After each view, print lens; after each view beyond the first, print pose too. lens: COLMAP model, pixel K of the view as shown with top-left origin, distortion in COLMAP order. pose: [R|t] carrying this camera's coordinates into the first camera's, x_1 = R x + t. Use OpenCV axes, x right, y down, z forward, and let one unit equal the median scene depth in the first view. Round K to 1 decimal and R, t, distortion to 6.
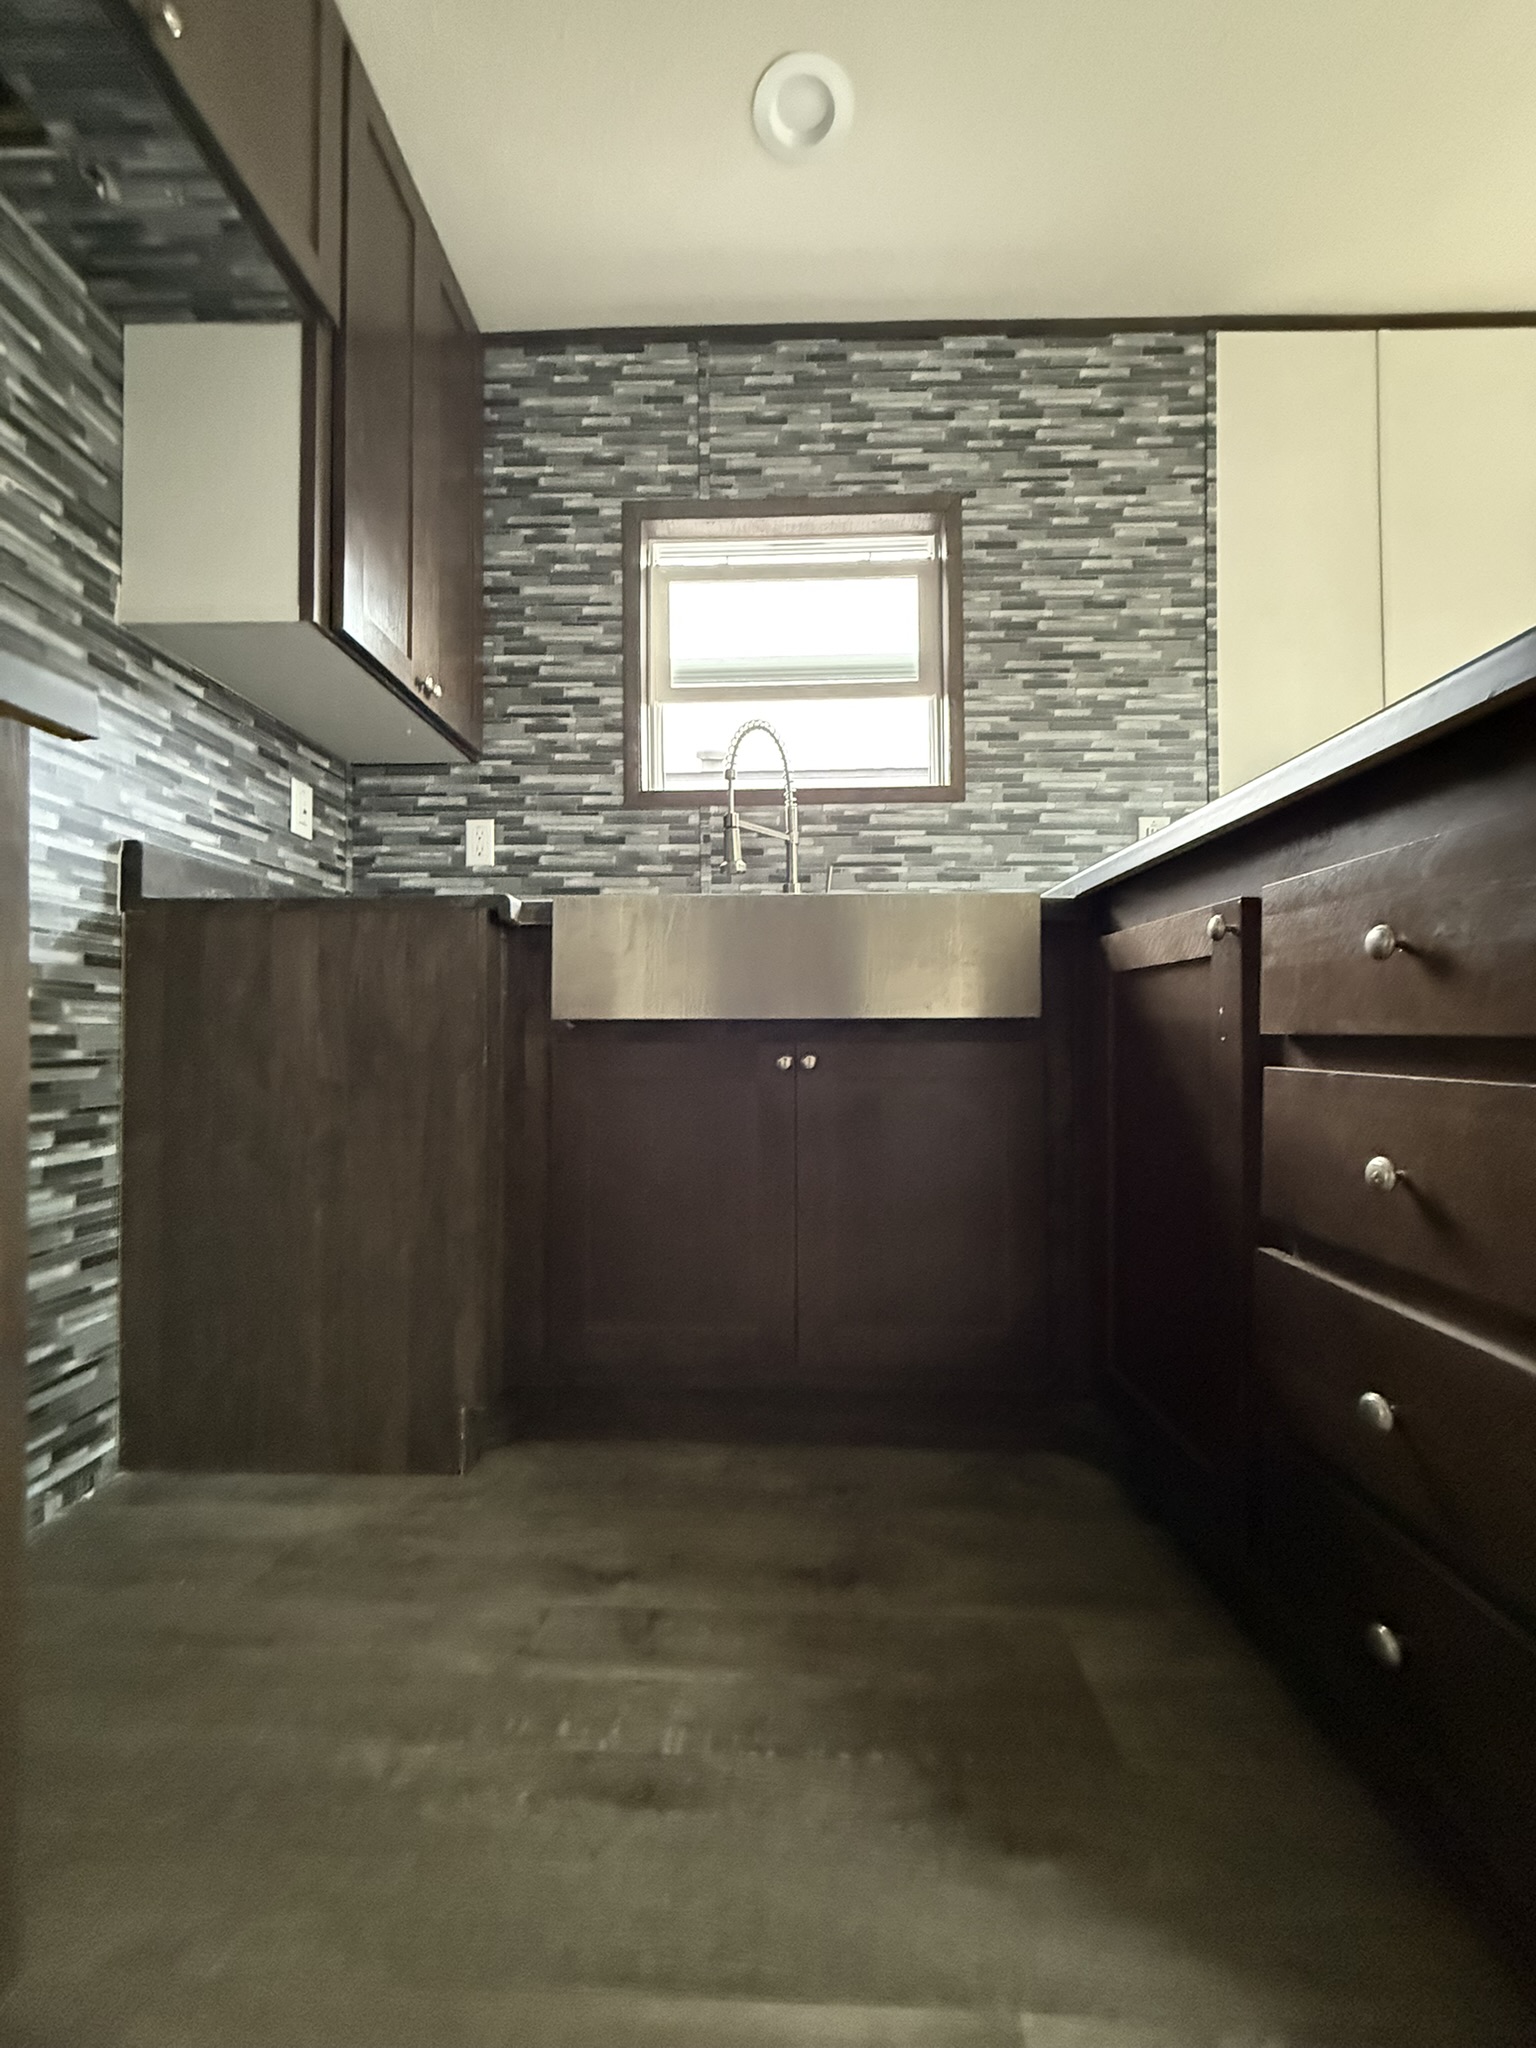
lens RADIAL K [[811.2, 0, 765.9], [0, 811.2, 1019.6], [0, 0, 1]] dist [0.000847, -0.000670]
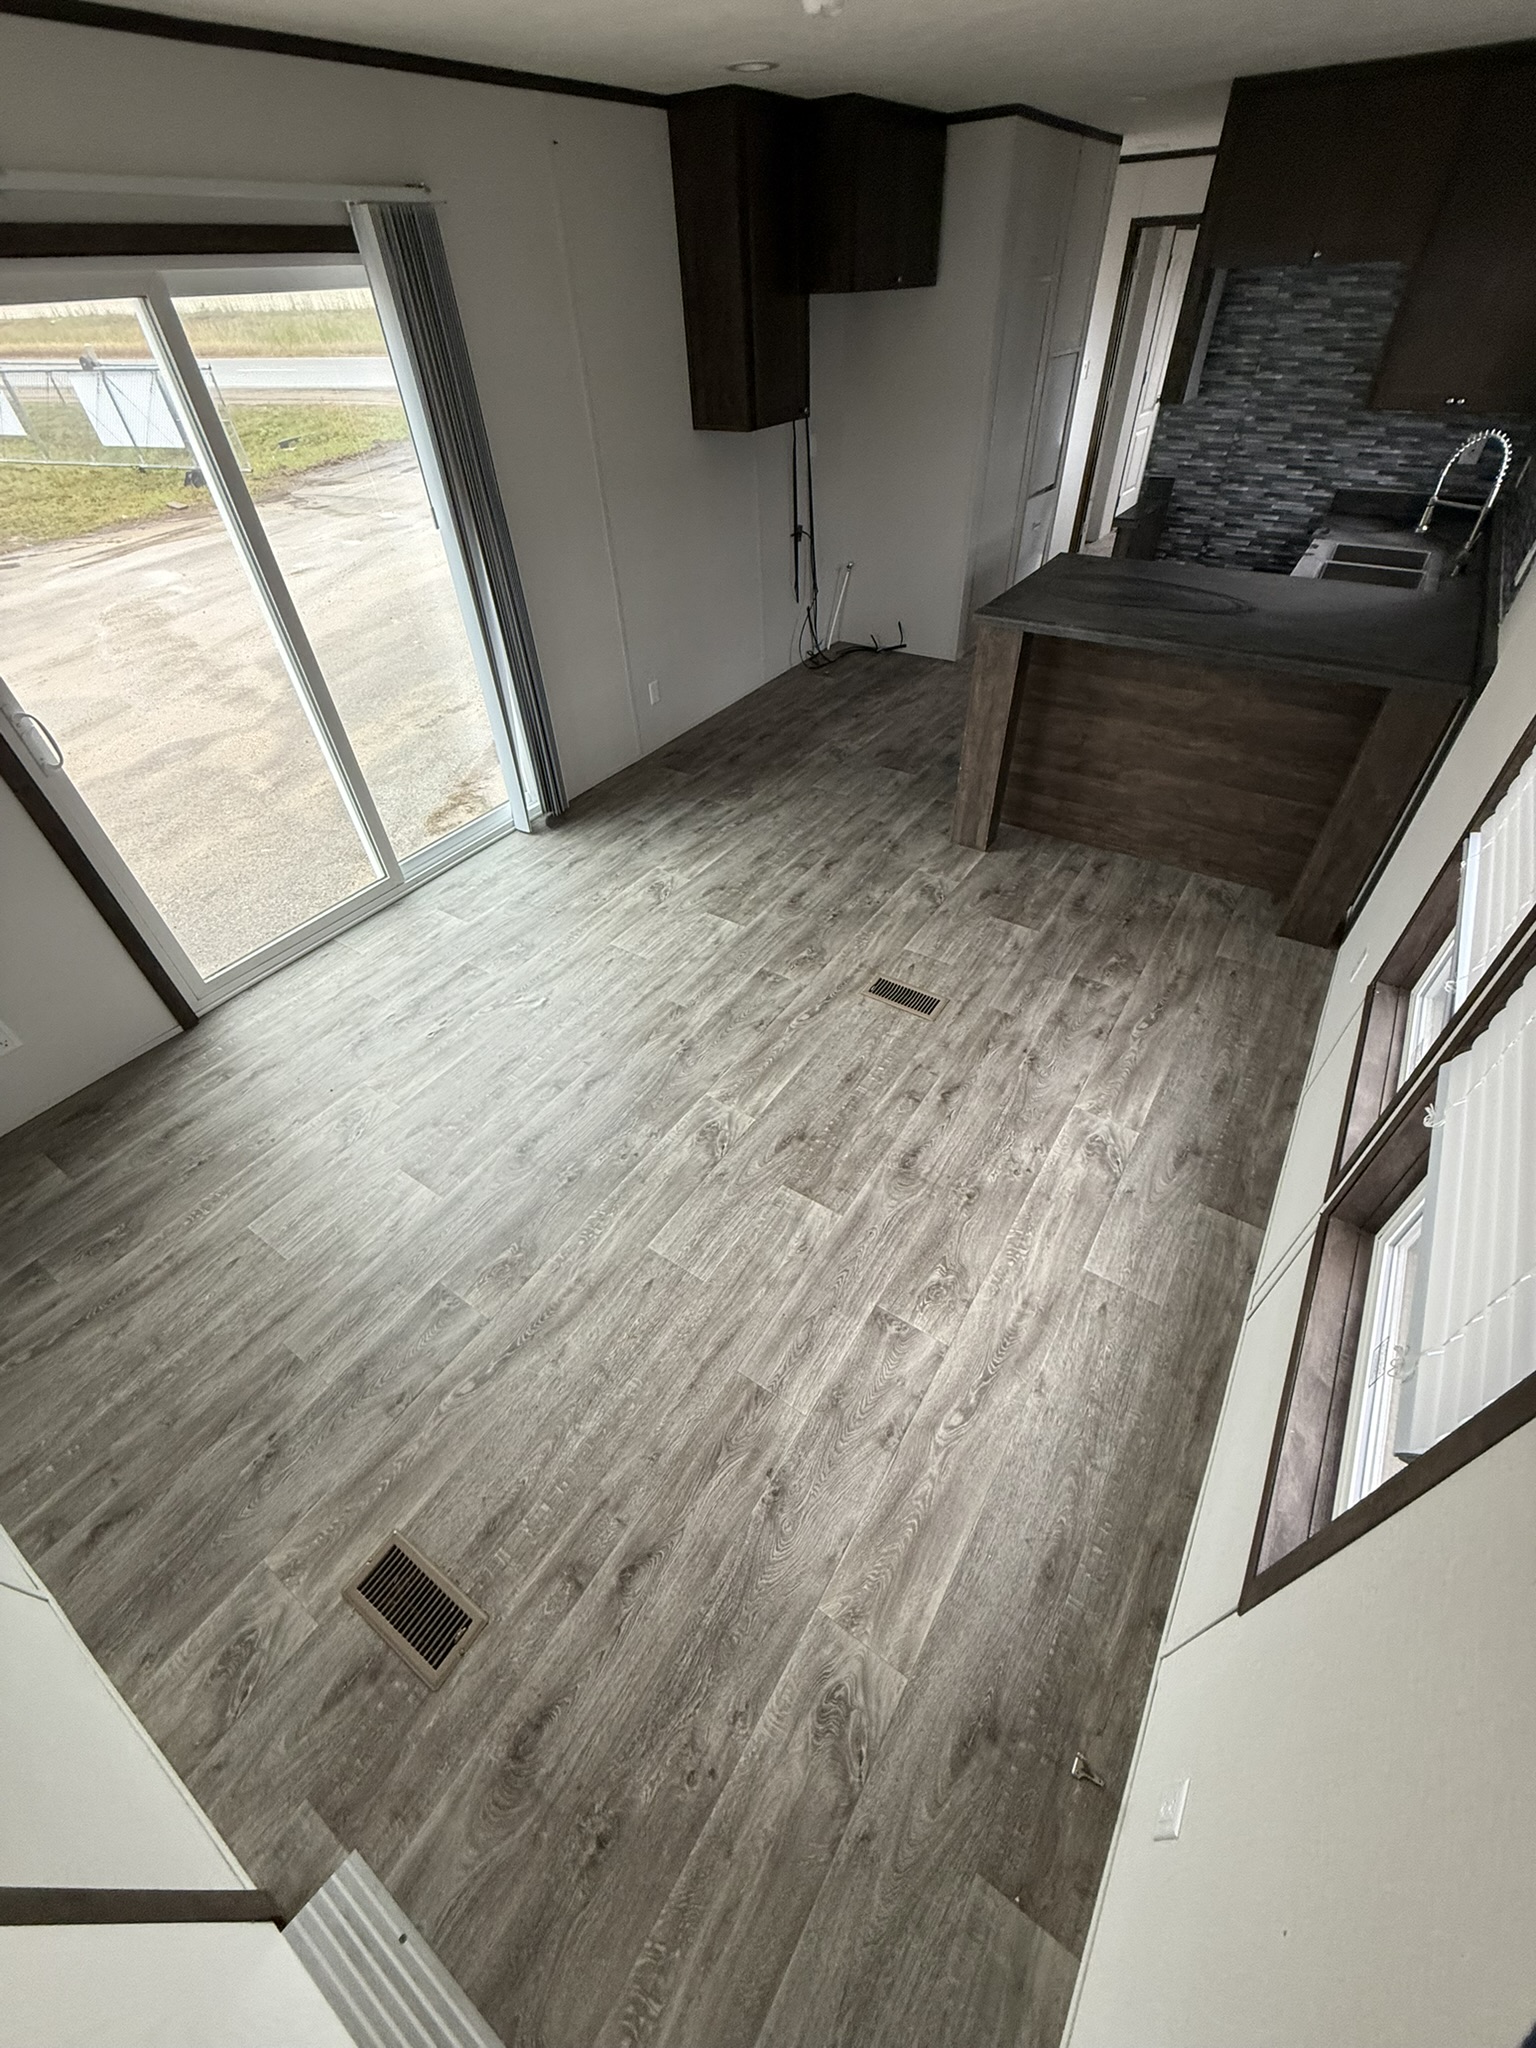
lens RADIAL K [[811.2, 0, 767.5], [0, 811.2, 1016.7], [0, 0, 1]] dist [0.000847, -0.000670]
pose [[-0.528129, 0.583446, -0.616984, 2.311883], [0.049760, 0.746594, 0.663416, -0.588715], [0.847705, 0.319669, -0.423331, 0.743973]]
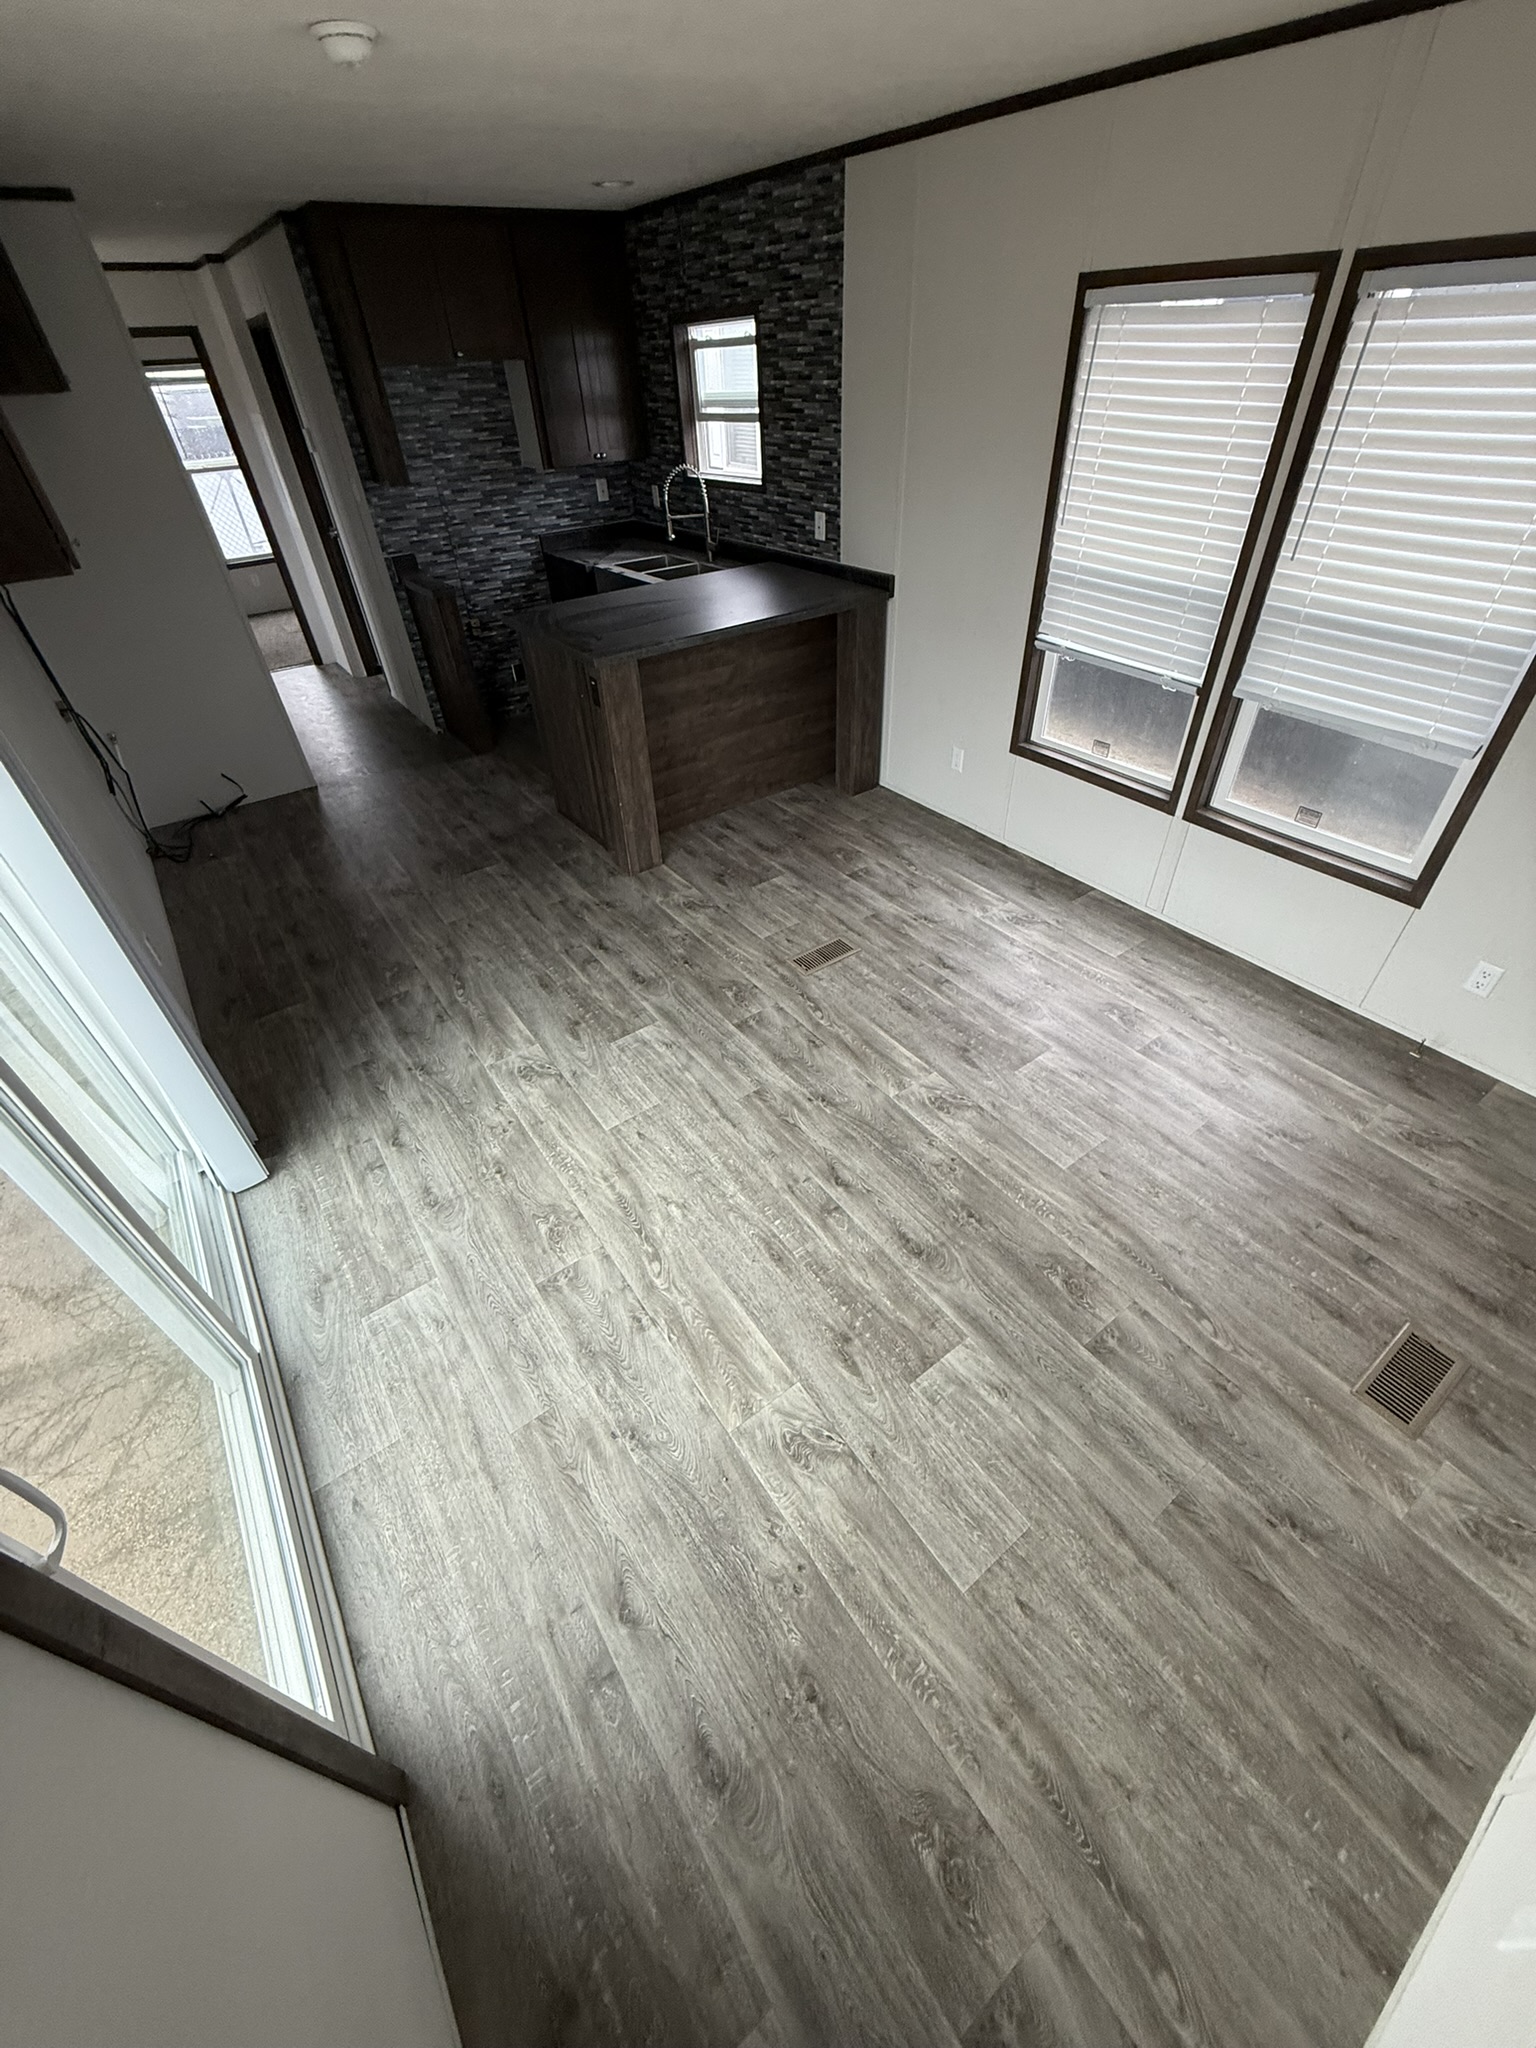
lens RADIAL K [[811.2, 0, 769.1], [0, 811.2, 1019.1], [0, 0, 1]] dist [0.000847, -0.000670]
pose [[0.610149, 0.484631, -0.626779, 2.275723], [0.055191, 0.763181, 0.643824, -0.591006], [0.790362, -0.427420, 0.438907, -0.537926]]
